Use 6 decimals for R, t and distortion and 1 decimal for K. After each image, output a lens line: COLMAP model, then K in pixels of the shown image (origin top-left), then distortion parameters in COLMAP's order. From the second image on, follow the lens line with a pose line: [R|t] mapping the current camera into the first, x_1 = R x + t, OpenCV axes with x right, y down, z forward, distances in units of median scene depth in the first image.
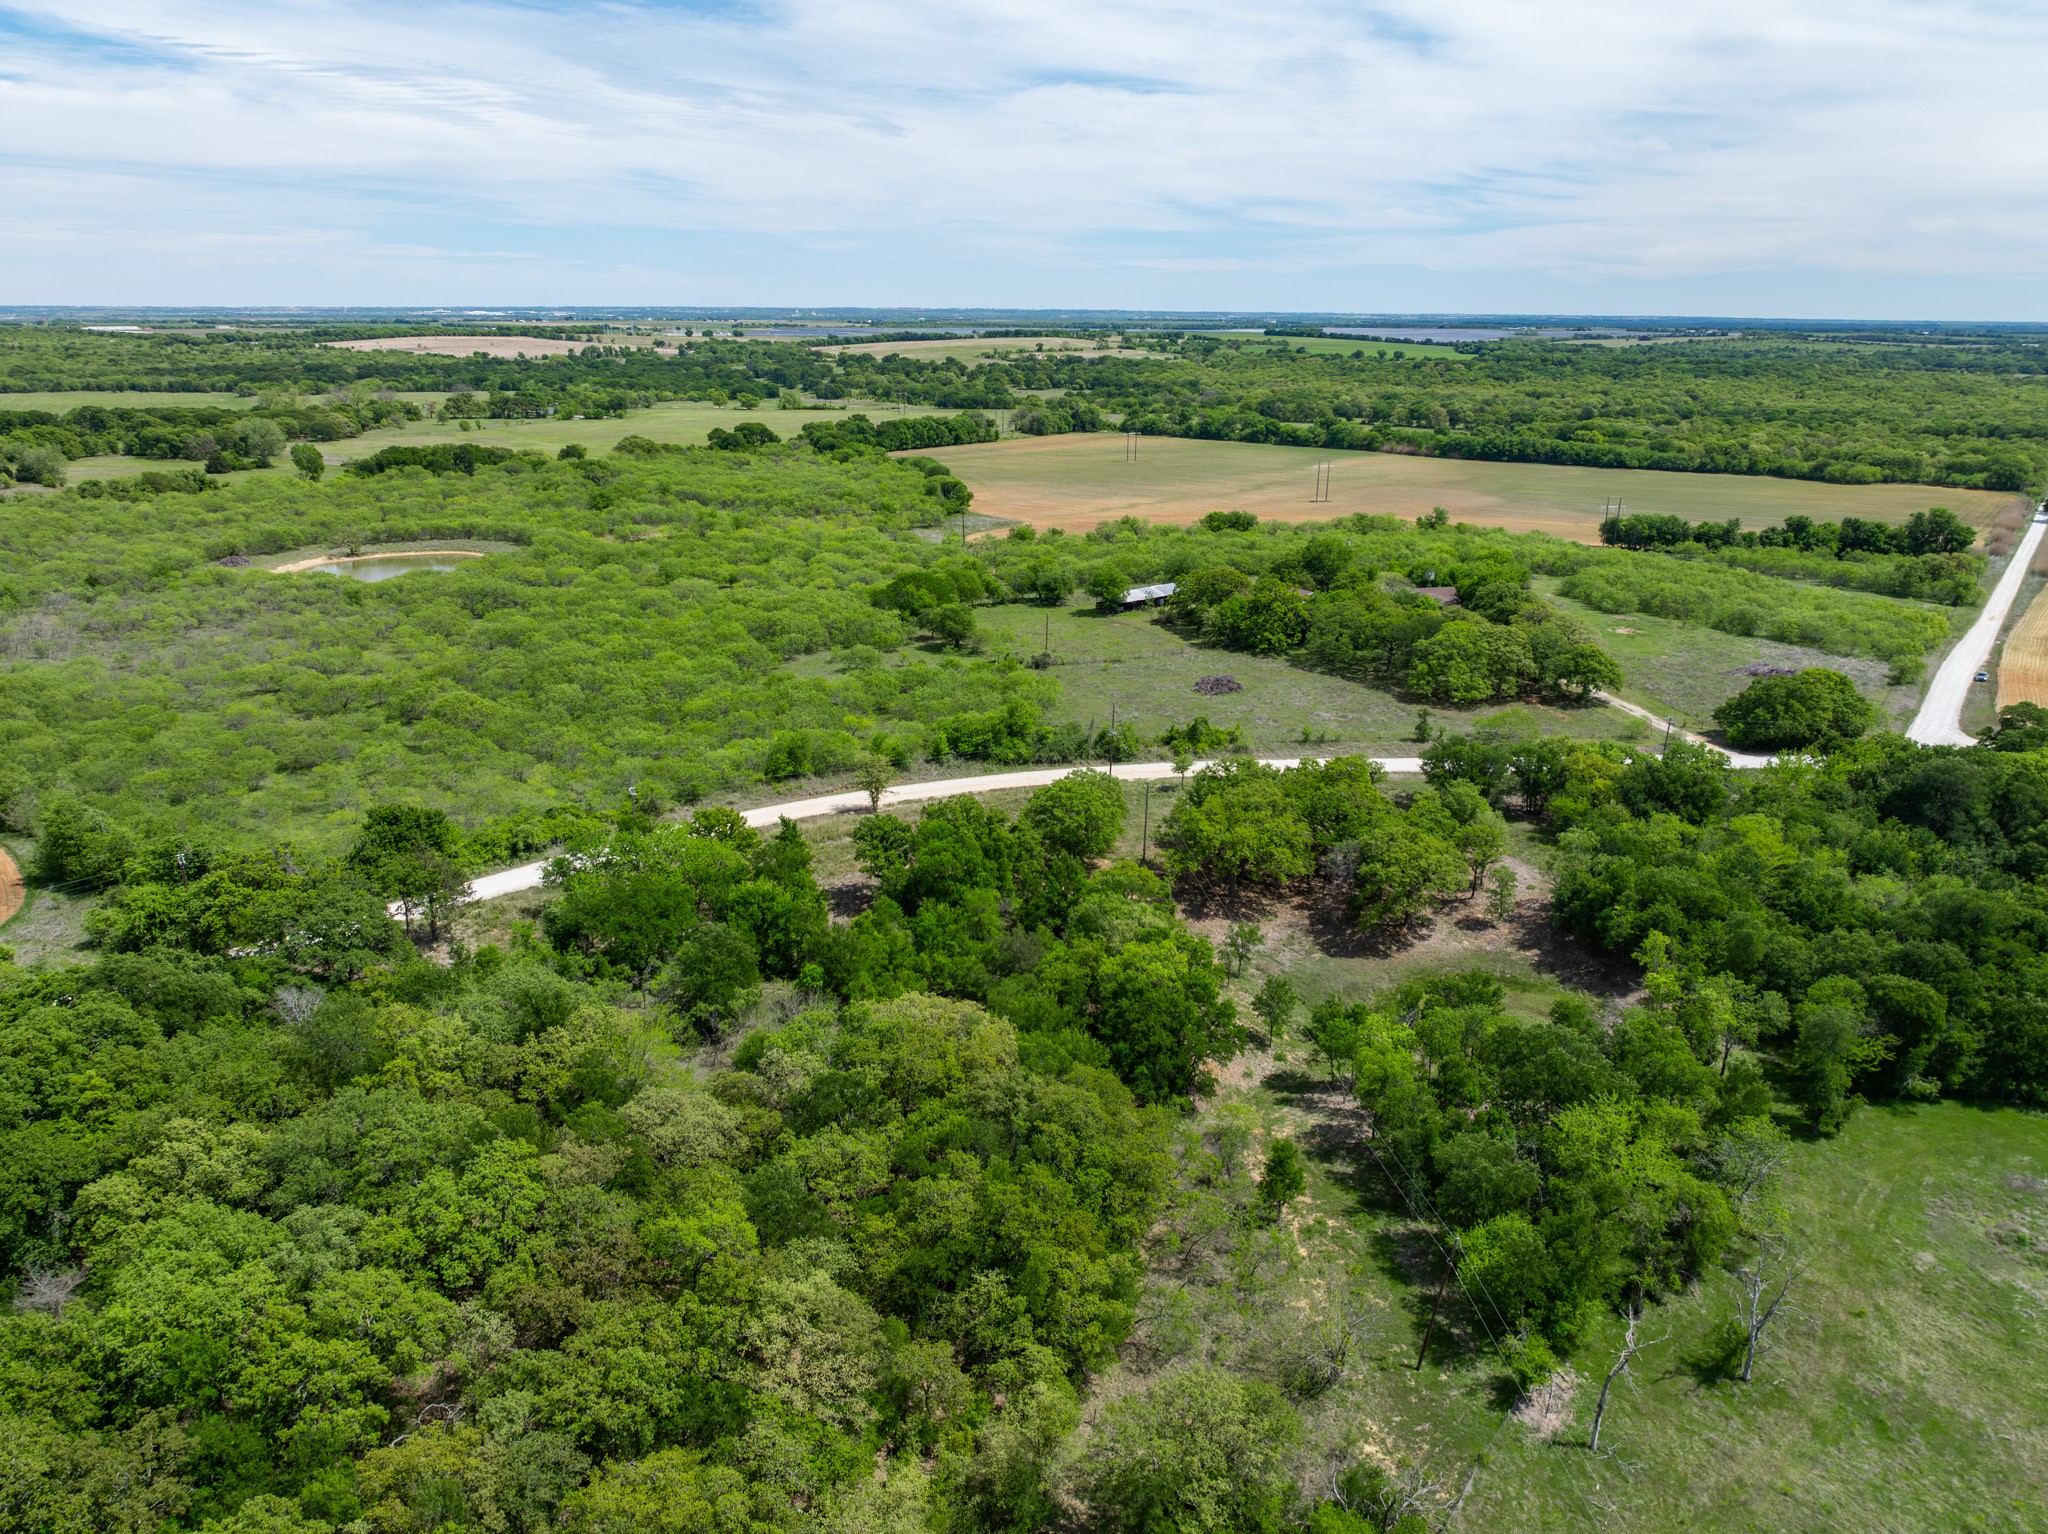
lens RADIAL K [[1454.1, 0, 1024.5], [0, 1454.1, 765.7], [0, 0, 1]] dist [-0.031183, 0.023488]
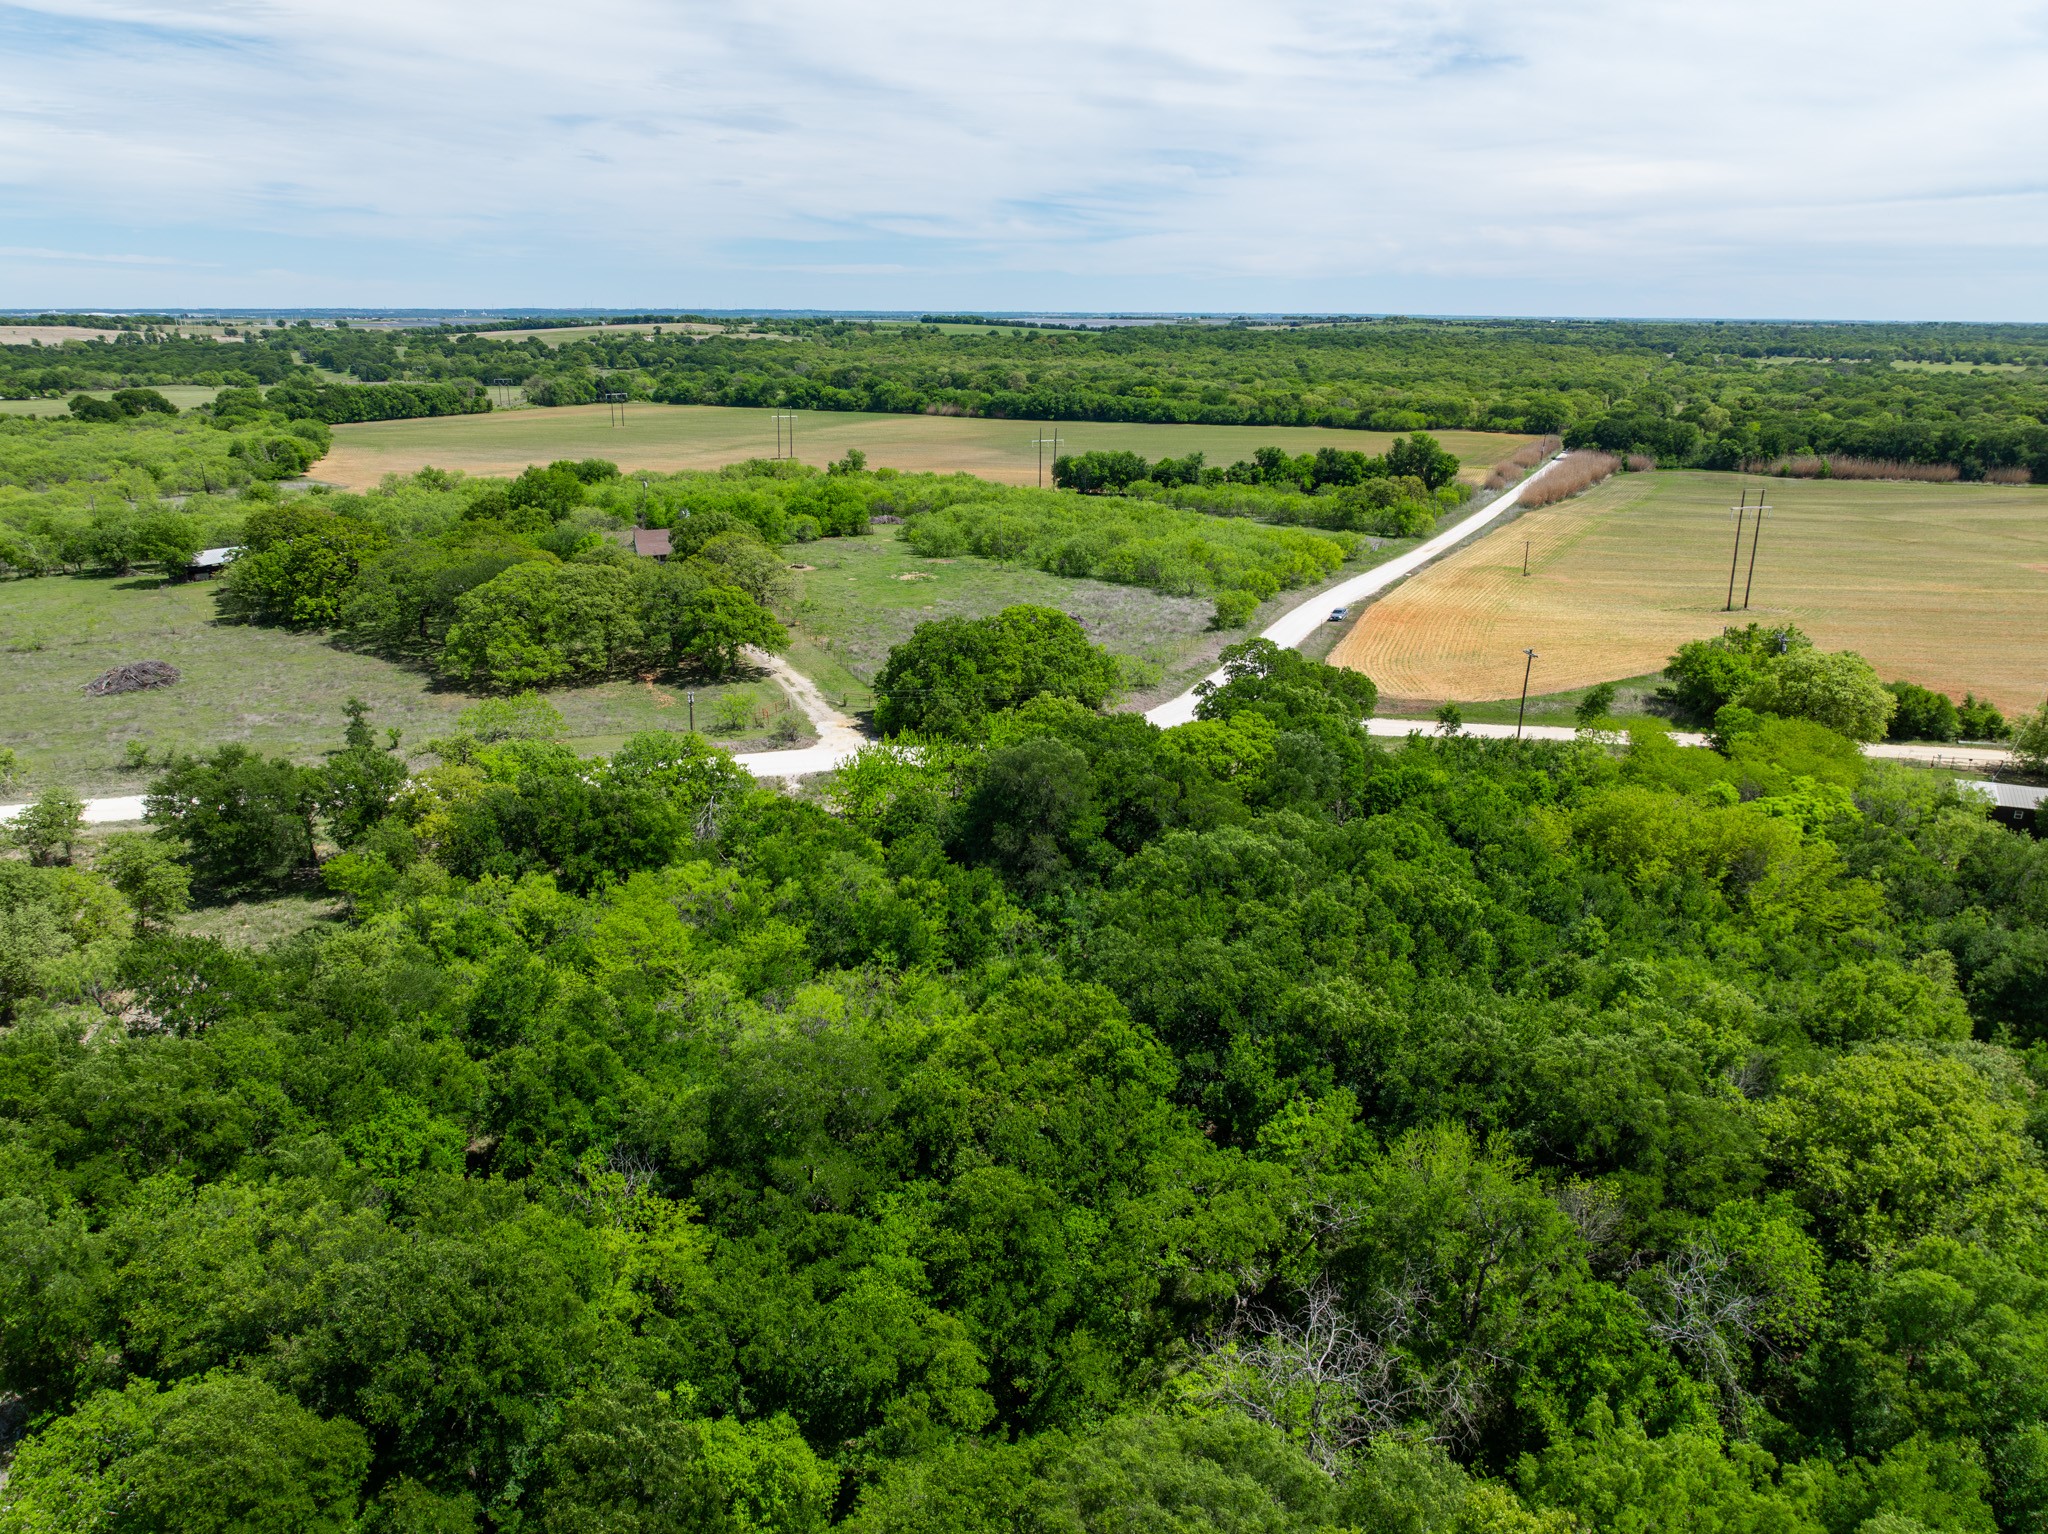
lens RADIAL K [[1454.1, 0, 1025.5], [0, 1454.1, 767.4], [0, 0, 1]] dist [-0.031183, 0.023488]
pose [[0.980919, -0.060455, 0.184779, 0.155333], [0.060478, 0.998154, 0.005516, 0.000672], [-0.184771, 0.005764, 0.982765, 0.130184]]
